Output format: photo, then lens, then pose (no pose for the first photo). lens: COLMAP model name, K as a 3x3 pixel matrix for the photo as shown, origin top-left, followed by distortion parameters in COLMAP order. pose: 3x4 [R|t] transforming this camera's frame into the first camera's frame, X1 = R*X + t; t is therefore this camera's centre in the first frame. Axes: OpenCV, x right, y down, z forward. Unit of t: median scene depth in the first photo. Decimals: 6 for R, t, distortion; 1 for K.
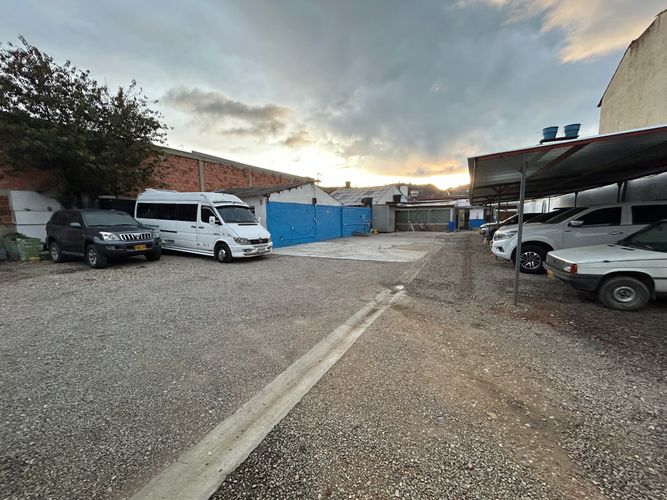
lens RADIAL K [[270.0, 0, 331.3], [0, 270.0, 248.1], [0, 0, 1]] dist [0.002097, -0.000116]
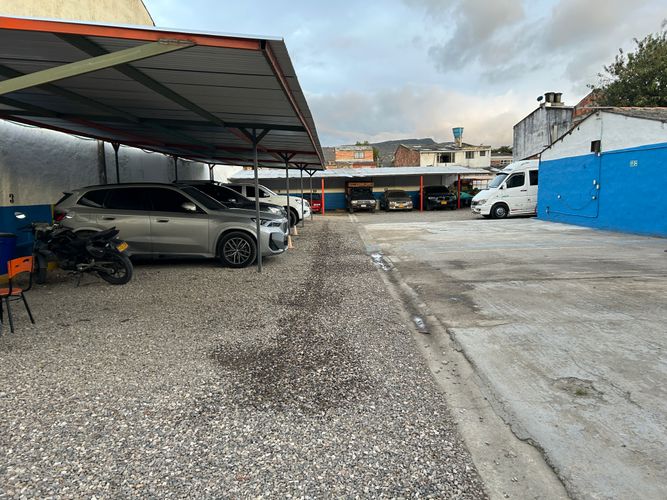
lens RADIAL K [[500.6, 0, 330.8], [0, 500.6, 247.5], [0, 0, 1]] dist [0.064679, -0.078778]
pose [[-0.890566, 0.088412, -0.446179, 1.270747], [-0.010991, 0.976458, 0.215428, -0.291994], [0.454721, 0.196757, -0.868628, 2.529639]]
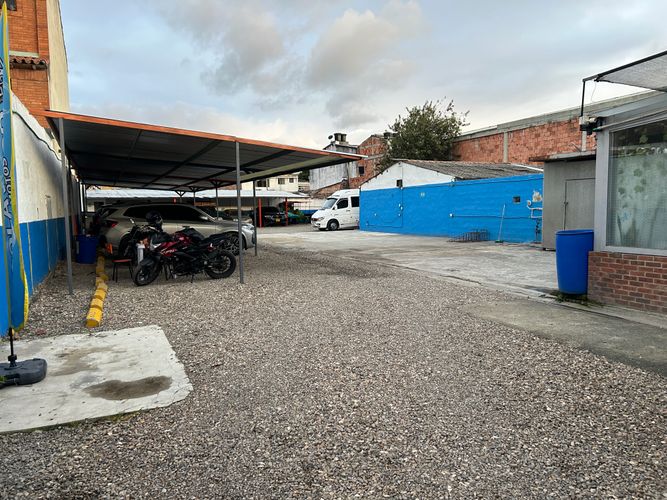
lens RADIAL K [[500.6, 0, 330.8], [0, 500.6, 247.5], [0, 0, 1]] dist [0.064679, -0.078778]
pose [[-0.623685, 0.088392, -0.776662, 1.941245], [-0.059180, 0.985395, 0.159672, -0.328858], [0.779432, 0.145548, -0.609345, 2.761191]]
